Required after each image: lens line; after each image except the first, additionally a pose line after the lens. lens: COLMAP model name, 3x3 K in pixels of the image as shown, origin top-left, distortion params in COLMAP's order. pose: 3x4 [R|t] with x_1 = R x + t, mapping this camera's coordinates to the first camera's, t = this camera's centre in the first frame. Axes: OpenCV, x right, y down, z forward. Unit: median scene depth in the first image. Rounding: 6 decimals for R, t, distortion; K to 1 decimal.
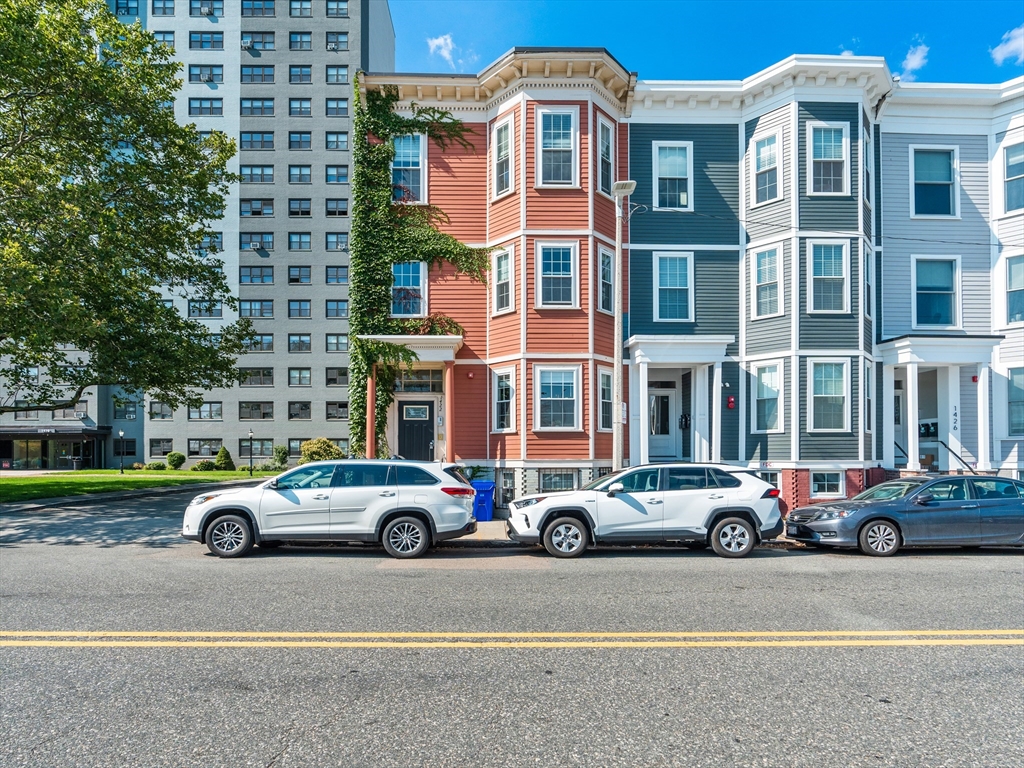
lens RADIAL K [[519.7, 0, 491.7], [0, 519.7, 450.1], [0, 0, 1]] dist [-0.013055, 0.005610]
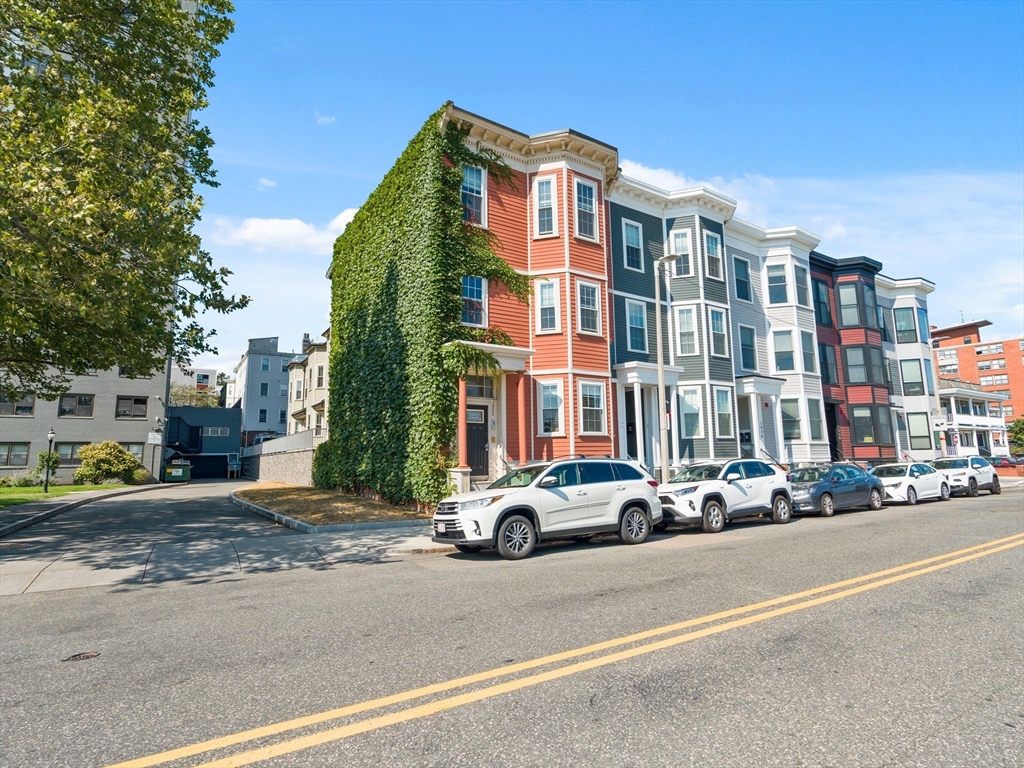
lens RADIAL K [[519.7, 0, 505.0], [0, 519.7, 382.1], [0, 0, 1]] dist [-0.013055, 0.005610]
pose [[0.858968, 0.063126, 0.508123, -0.656983], [0.009598, 0.990212, -0.139242, 0.006312], [-0.511939, 0.124482, 0.849954, 0.077496]]
